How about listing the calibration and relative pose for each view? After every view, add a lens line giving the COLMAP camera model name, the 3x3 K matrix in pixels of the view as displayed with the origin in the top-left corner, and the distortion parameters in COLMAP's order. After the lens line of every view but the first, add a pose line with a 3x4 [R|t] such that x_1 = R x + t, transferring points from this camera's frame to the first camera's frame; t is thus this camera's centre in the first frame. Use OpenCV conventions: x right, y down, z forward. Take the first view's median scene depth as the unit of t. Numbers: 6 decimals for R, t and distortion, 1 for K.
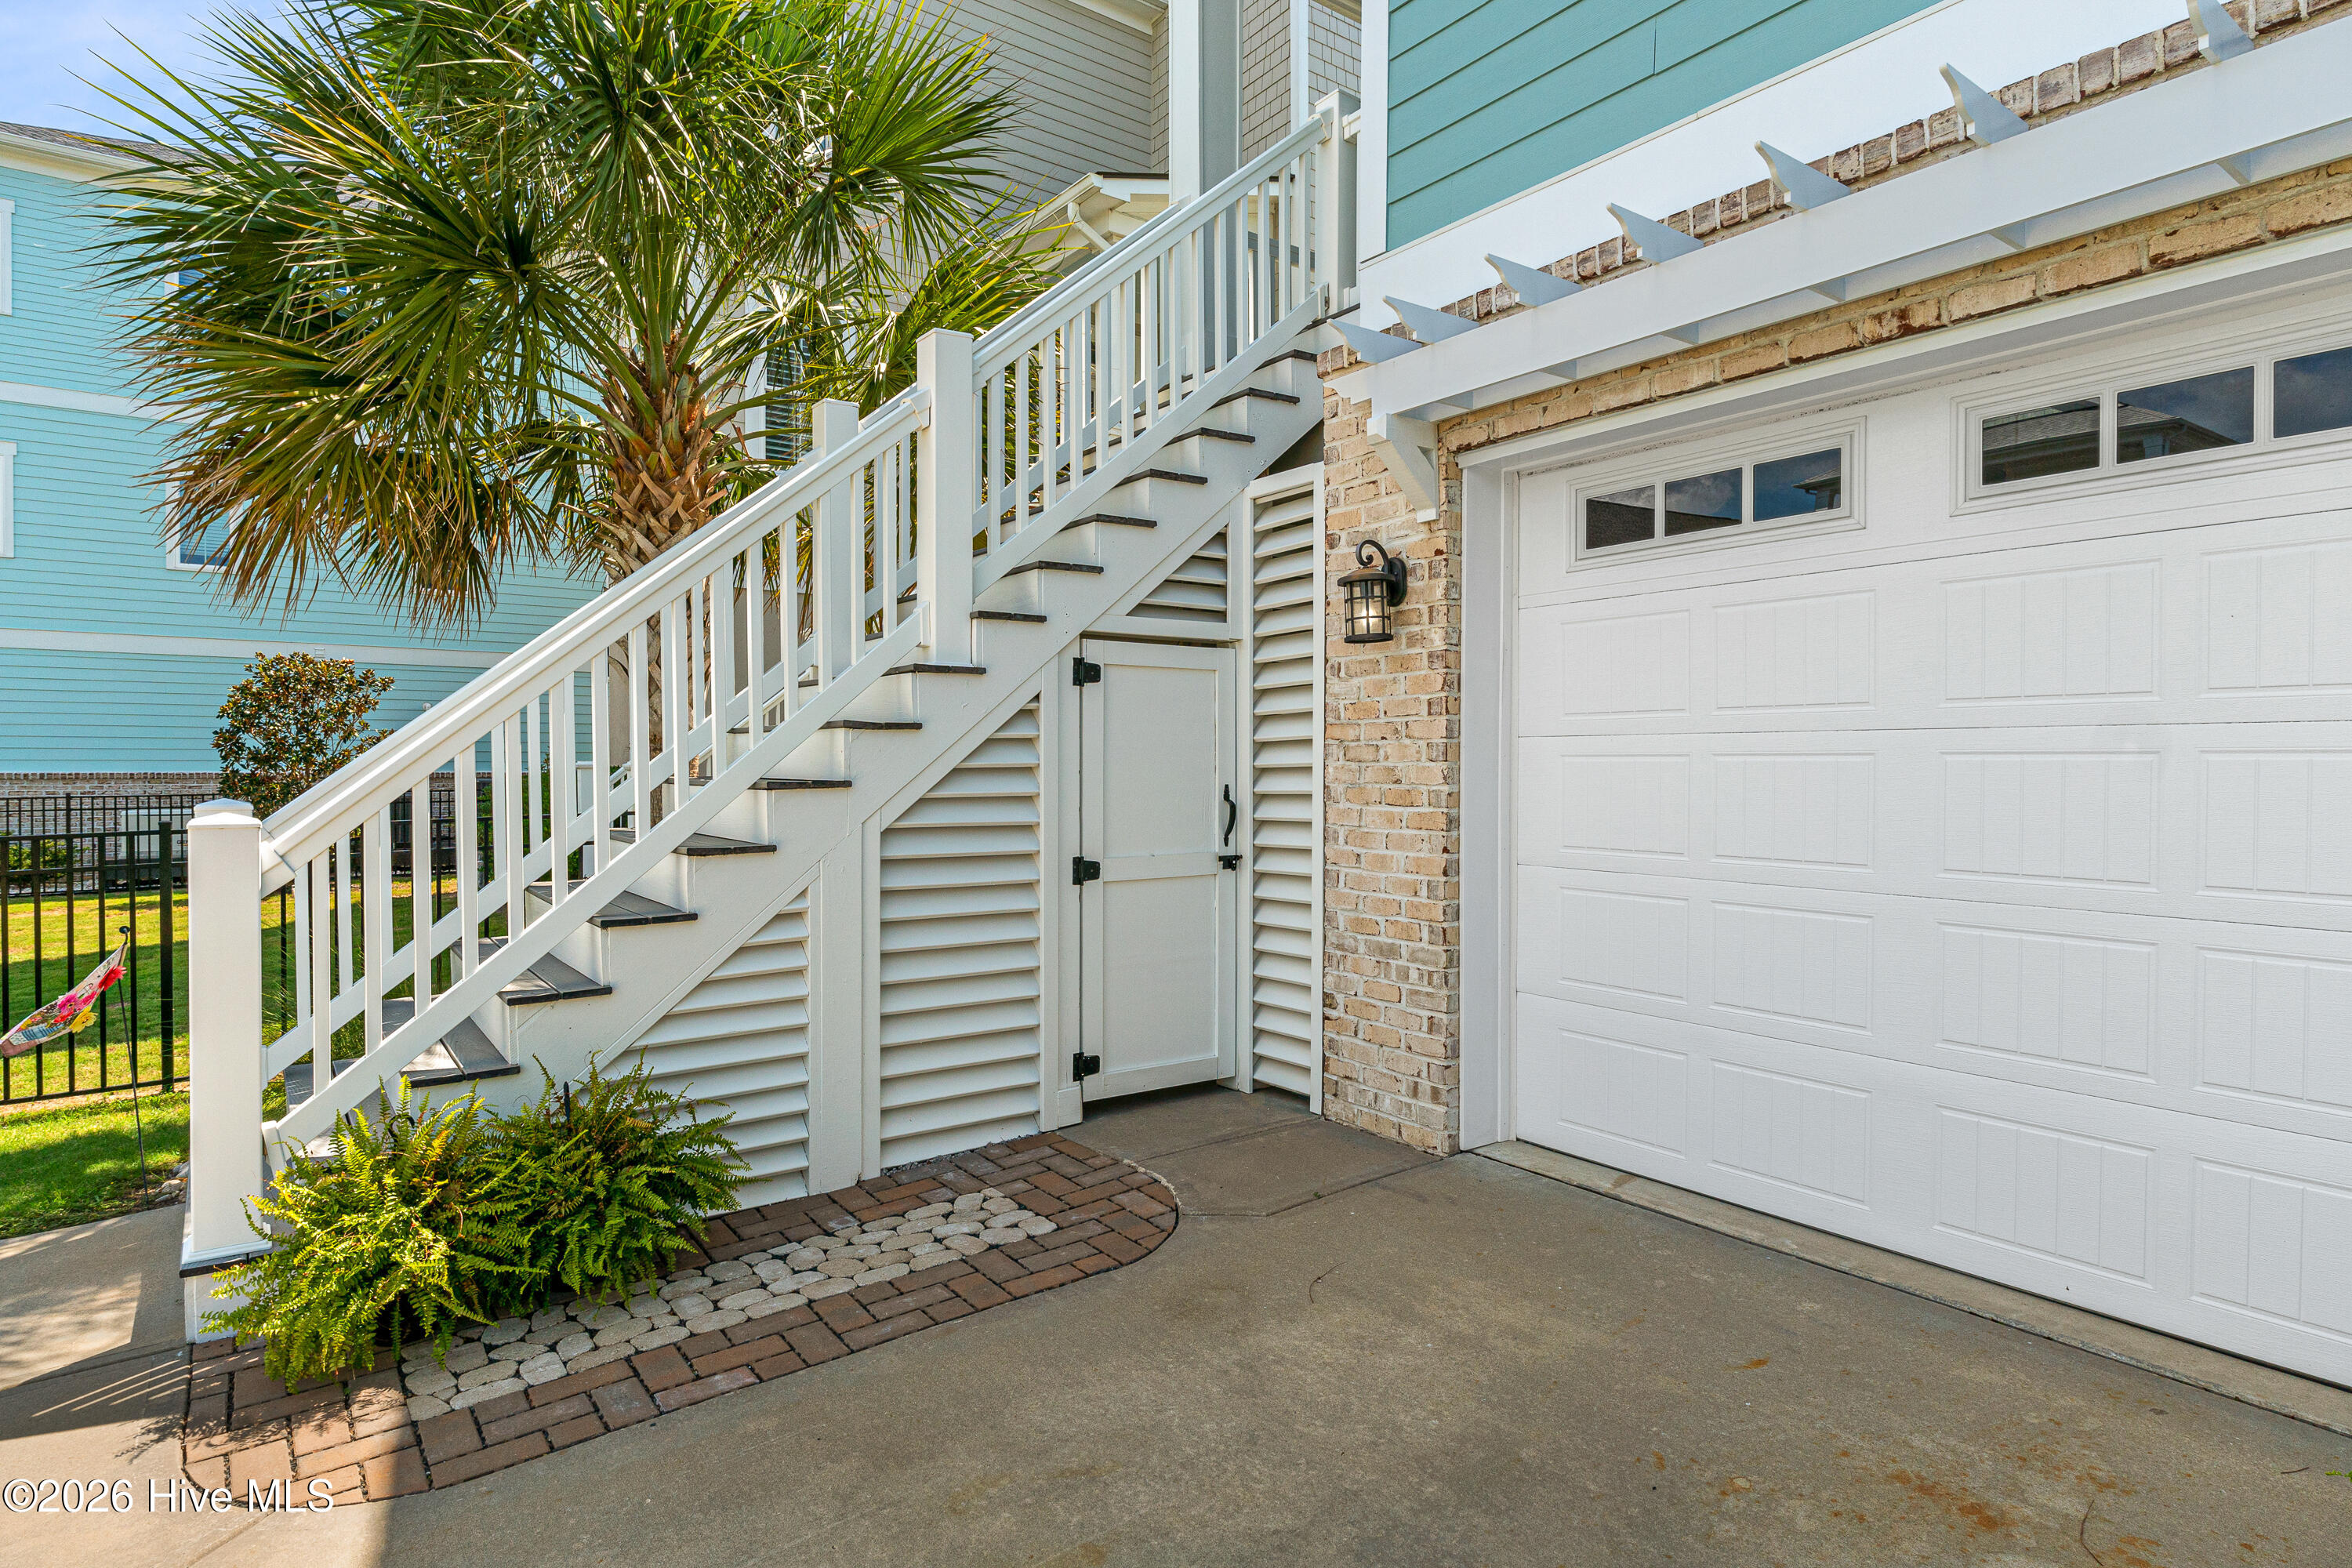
lens RADIAL K [[1241.6, 0, 1122.9], [0, 1241.6, 777.9], [0, 0, 1]] dist [-0.011475, -0.000046]
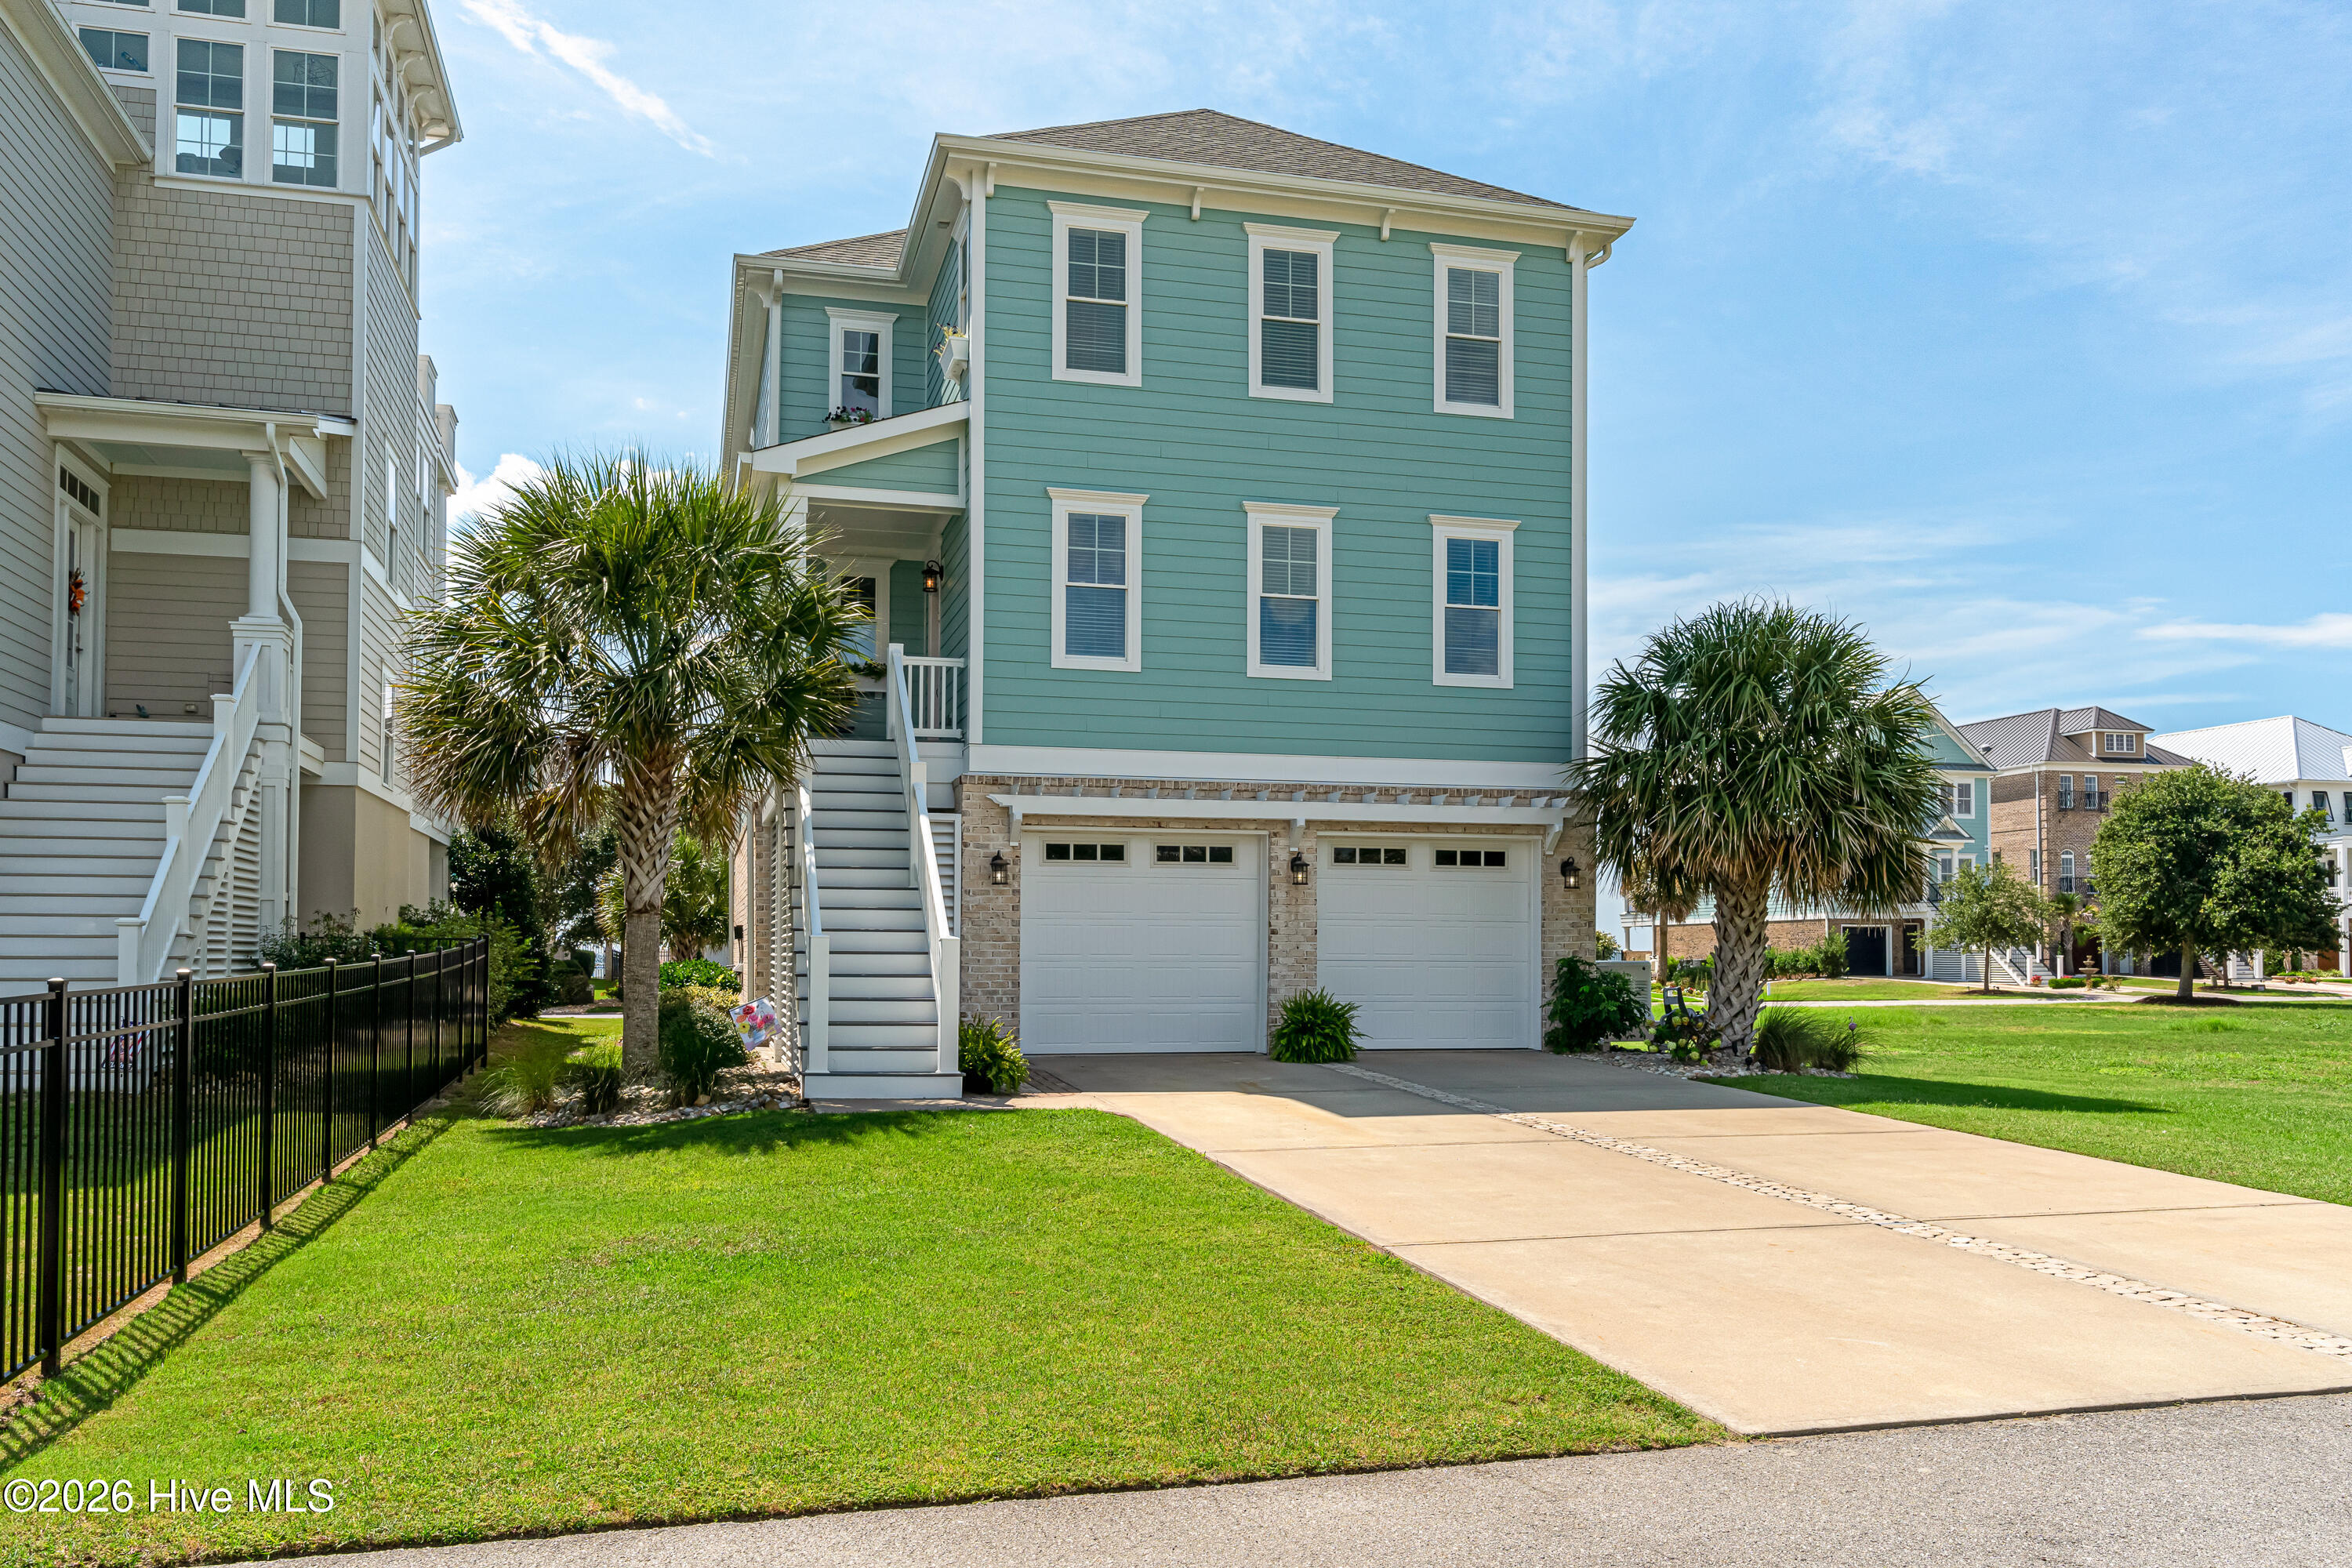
lens RADIAL K [[1735.1, 0, 1160.2], [0, 1735.1, 898.1], [0, 0, 1]] dist [-0.006384, 0.002462]
pose [[0.382251, 0.032111, 0.923500, -3.140800], [0.007596, 0.999253, -0.037889, 0.072457], [-0.924027, 0.021498, 0.381722, -0.827917]]
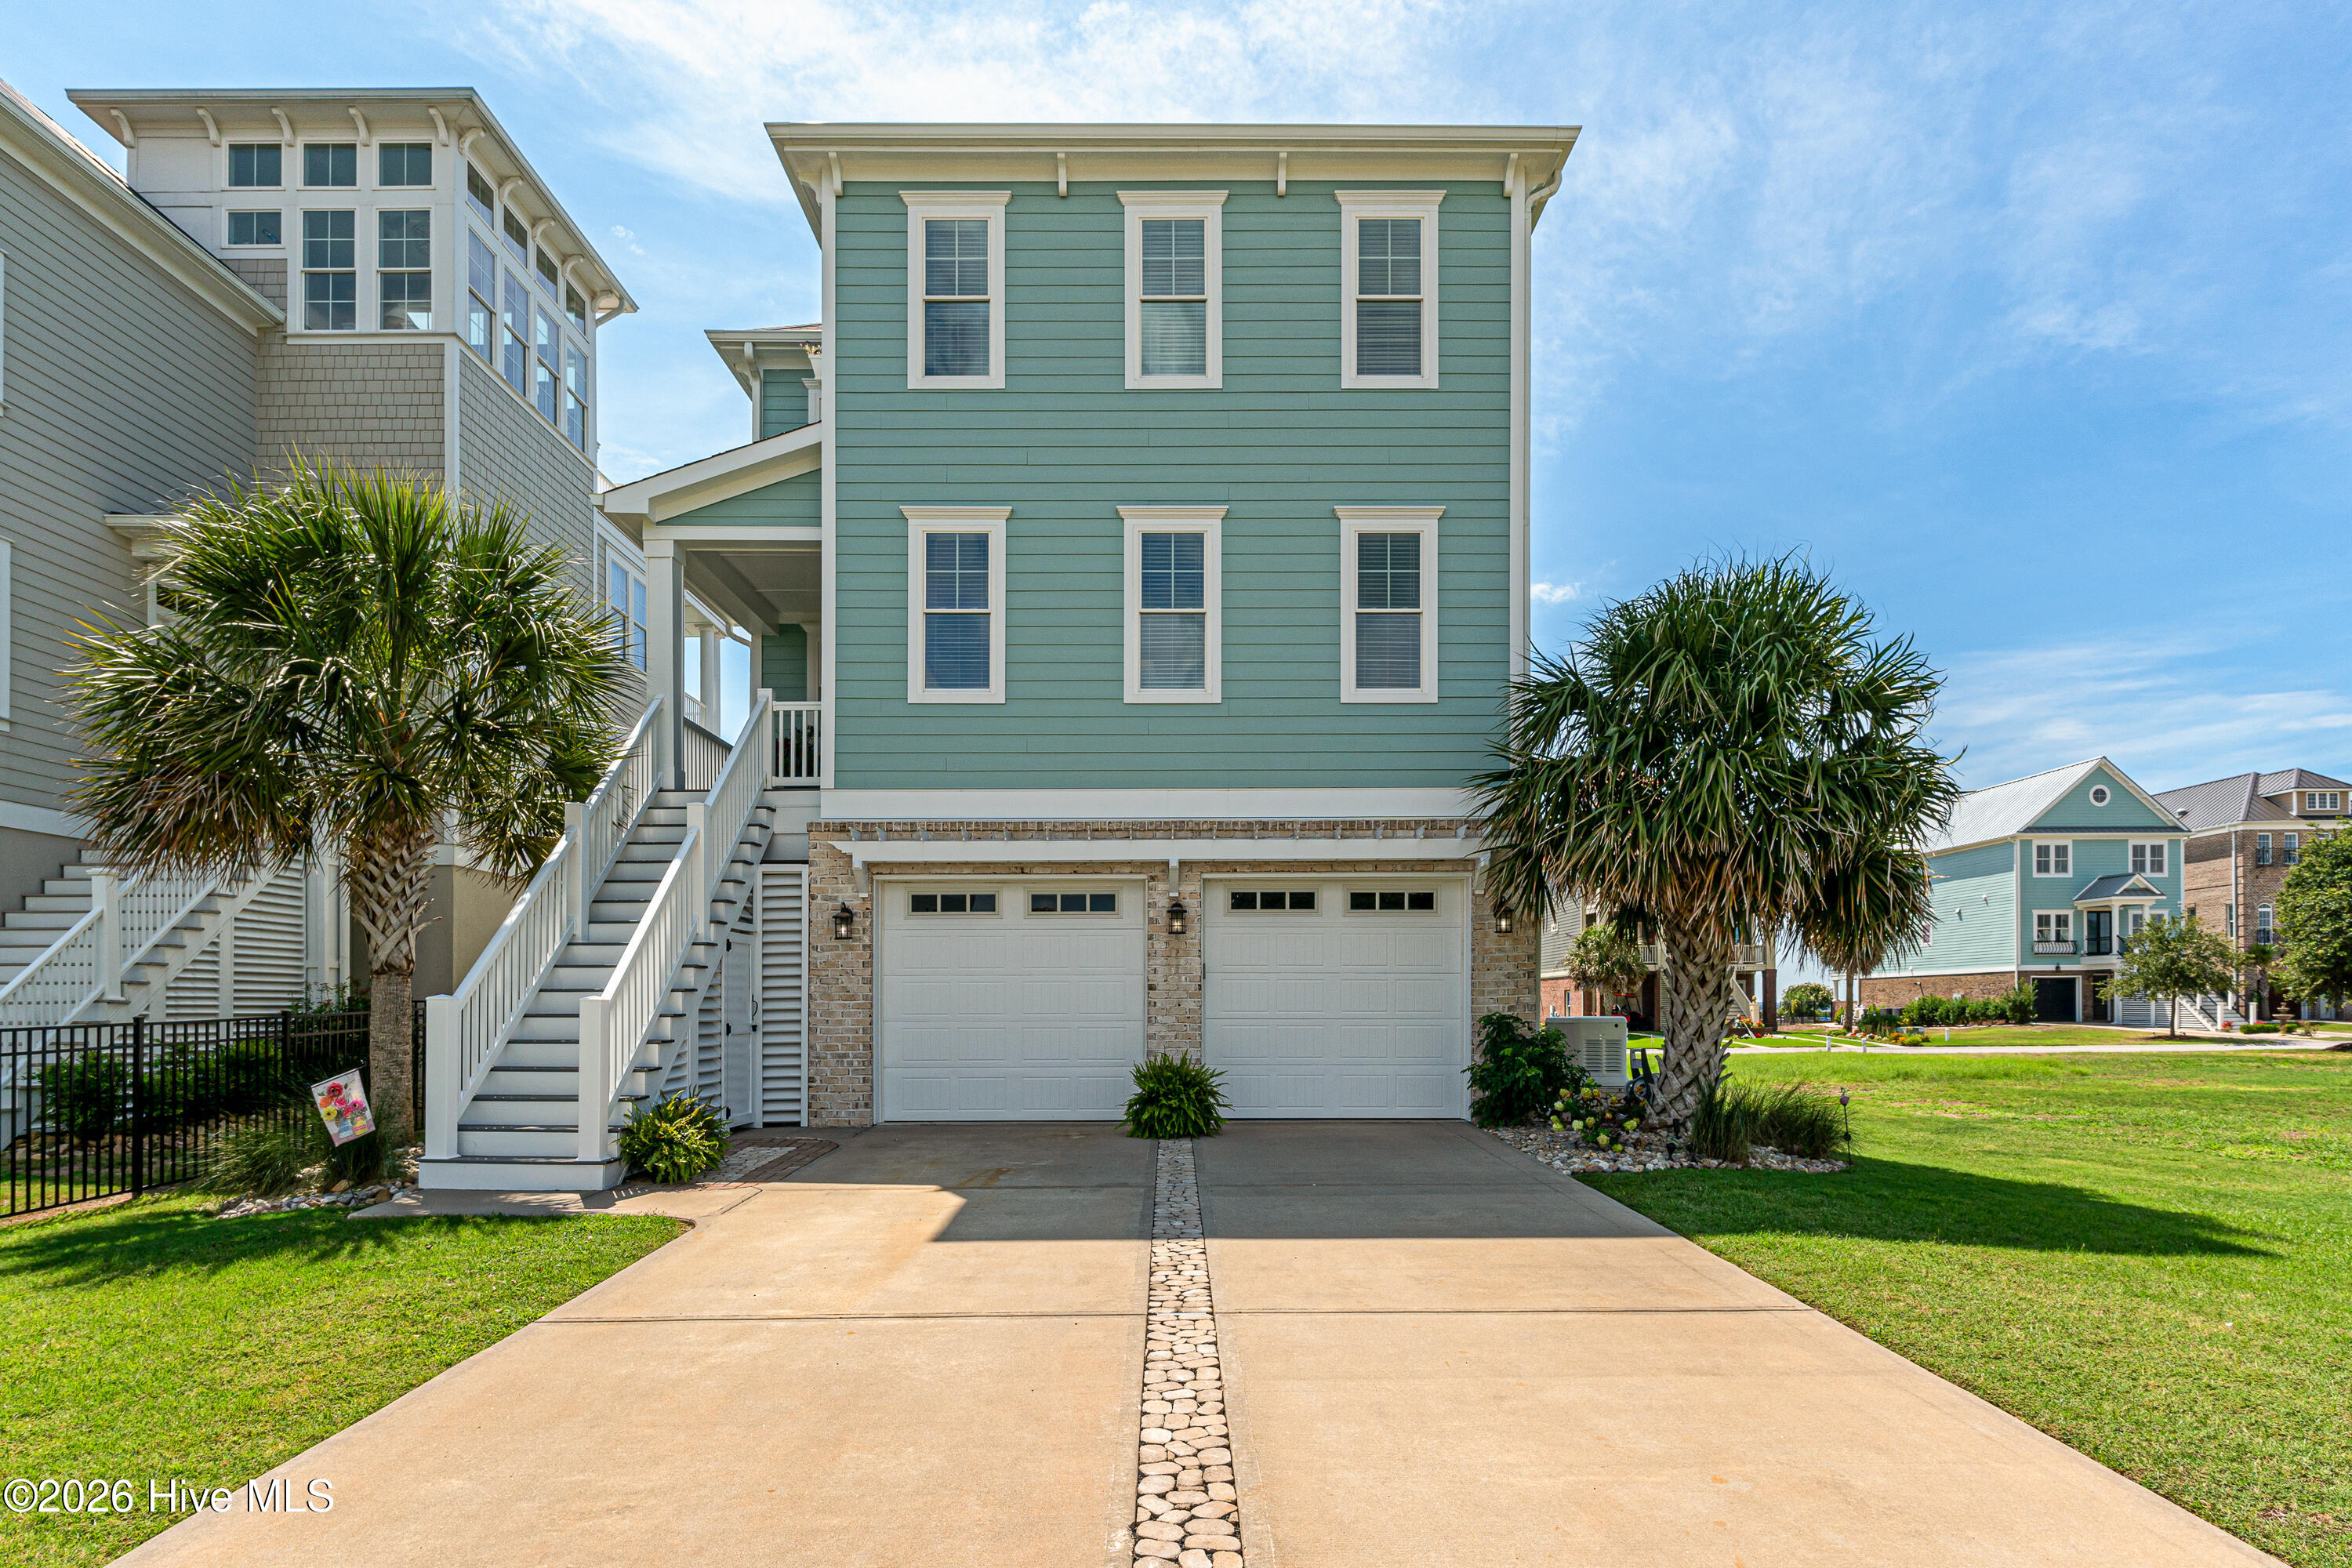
lens RADIAL K [[1330.7, 0, 1164.4], [0, 1330.7, 994.1], [0, 0, 1]] dist [0.001883, -0.000807]
pose [[0.569421, 0.007005, 0.822016, -1.633503], [0.013285, 0.999755, -0.017723, 0.063453], [-0.821939, 0.021012, 0.569188, -1.111841]]
